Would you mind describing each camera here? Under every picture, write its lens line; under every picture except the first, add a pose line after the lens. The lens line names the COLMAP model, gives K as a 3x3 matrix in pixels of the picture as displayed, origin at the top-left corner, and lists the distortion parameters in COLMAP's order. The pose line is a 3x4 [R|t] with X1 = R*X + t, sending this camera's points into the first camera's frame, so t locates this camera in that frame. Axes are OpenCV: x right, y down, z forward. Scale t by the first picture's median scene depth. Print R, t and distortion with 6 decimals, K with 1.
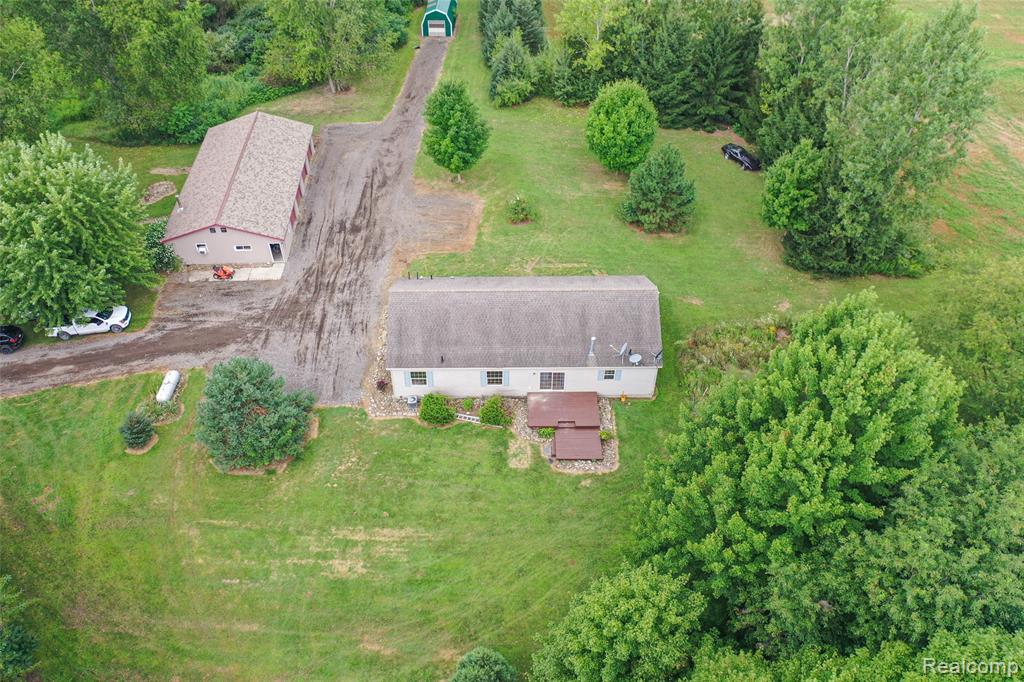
lens RADIAL K [[813.2, 0, 512.0], [0, 813.2, 341.0], [0, 0, 1]] dist [0.009508, 0.004498]
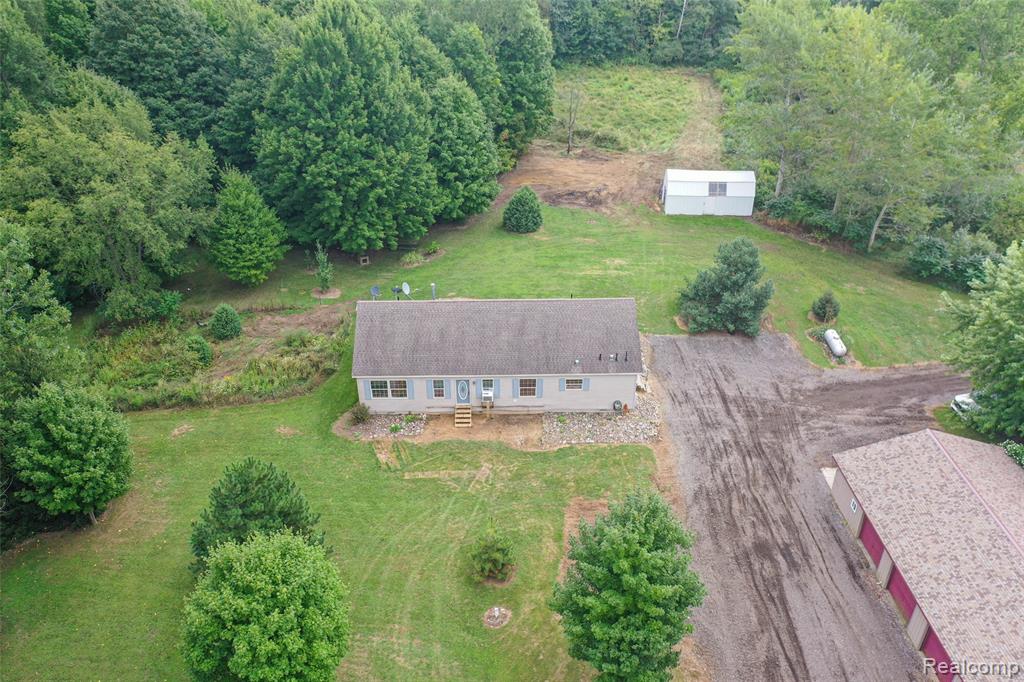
lens RADIAL K [[813.2, 0, 512.0], [0, 813.2, 341.0], [0, 0, 1]] dist [0.009508, 0.004498]
pose [[-0.999902, 0.013343, 0.004208, -0.007907], [0.007250, 0.236887, 0.971510, -0.791333], [0.011966, 0.971445, -0.236961, 1.015036]]
